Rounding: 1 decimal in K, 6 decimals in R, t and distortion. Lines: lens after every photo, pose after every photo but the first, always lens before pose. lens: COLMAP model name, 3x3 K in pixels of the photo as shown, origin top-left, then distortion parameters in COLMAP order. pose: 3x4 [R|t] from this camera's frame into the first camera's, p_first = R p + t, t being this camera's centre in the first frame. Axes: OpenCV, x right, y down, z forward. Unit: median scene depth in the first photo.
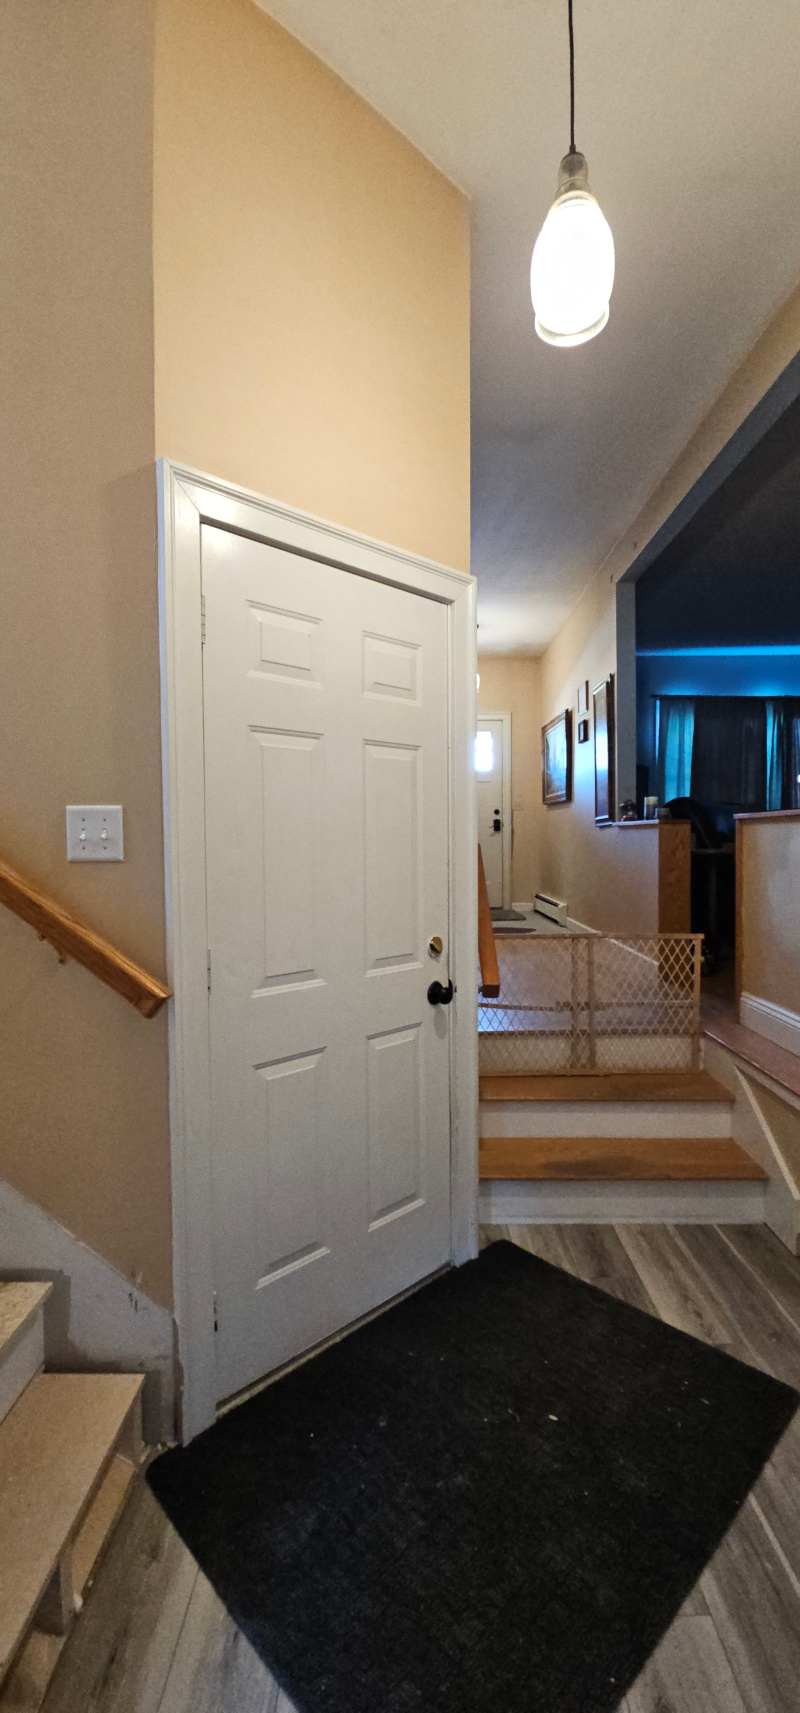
lens RADIAL K [[696.5, 0, 400.9], [0, 696.5, 848.3], [0, 0, 1]] dist [0.003797, -0.001429]
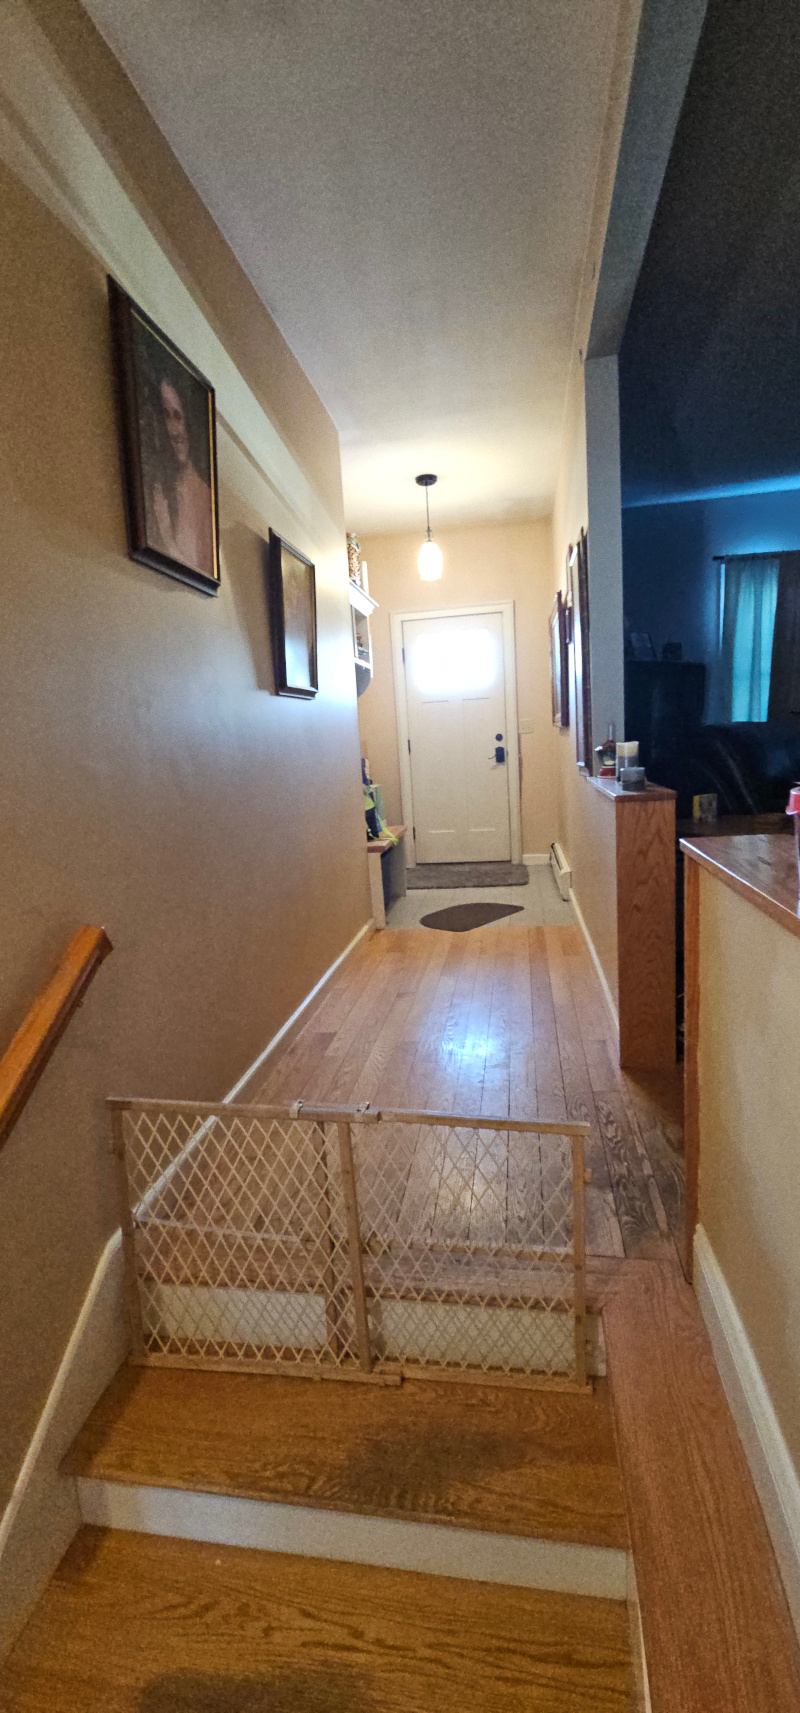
lens RADIAL K [[696.5, 0, 400.5], [0, 696.5, 853.7], [0, 0, 1]] dist [0.003797, -0.001429]
pose [[0.987268, -0.031413, -0.155936, 0.146871], [0.054413, 0.987861, 0.145499, -0.043371], [0.149473, -0.152132, 0.976992, 0.217887]]
